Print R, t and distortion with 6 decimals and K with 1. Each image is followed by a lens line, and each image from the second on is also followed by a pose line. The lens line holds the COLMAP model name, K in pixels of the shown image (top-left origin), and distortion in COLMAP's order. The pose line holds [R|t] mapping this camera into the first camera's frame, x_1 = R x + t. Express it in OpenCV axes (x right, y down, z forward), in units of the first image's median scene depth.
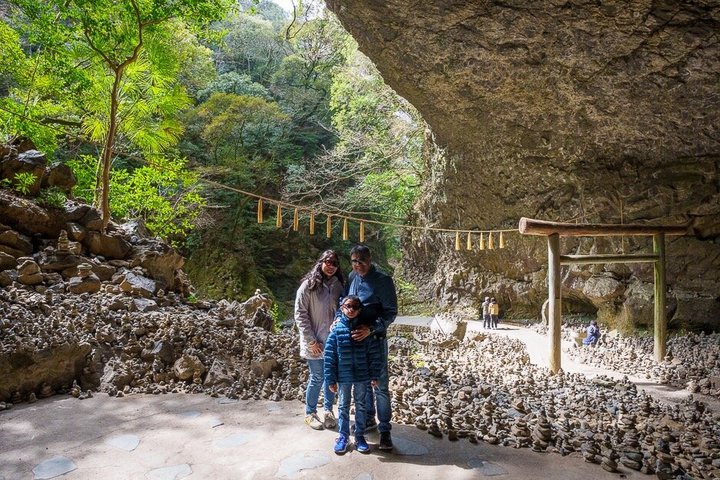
lens RADIAL K [[409.6, 0, 363.1], [0, 409.6, 239.5], [0, 0, 1]] dist [-0.149651, 0.037901]
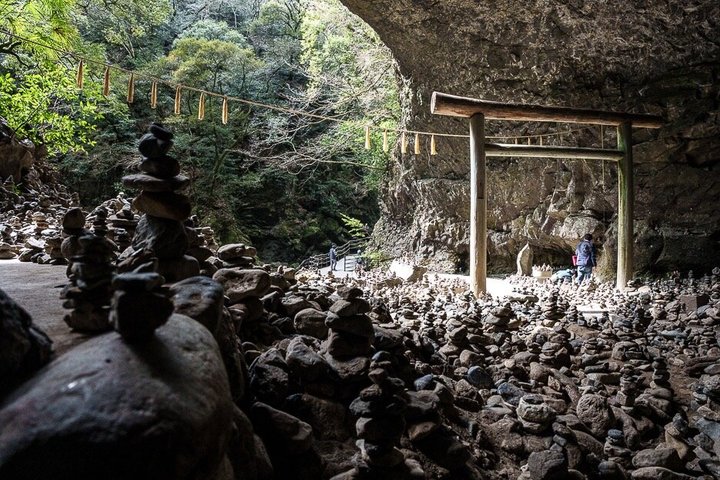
lens RADIAL K [[409.6, 0, 363.1], [0, 409.6, 239.5], [0, 0, 1]] dist [-0.149651, 0.037901]
pose [[0.999752, 0.008755, -0.020473, 0.152033], [-0.007377, 0.997761, 0.066477, 0.095464], [0.021009, -0.066310, 0.997578, 0.115375]]
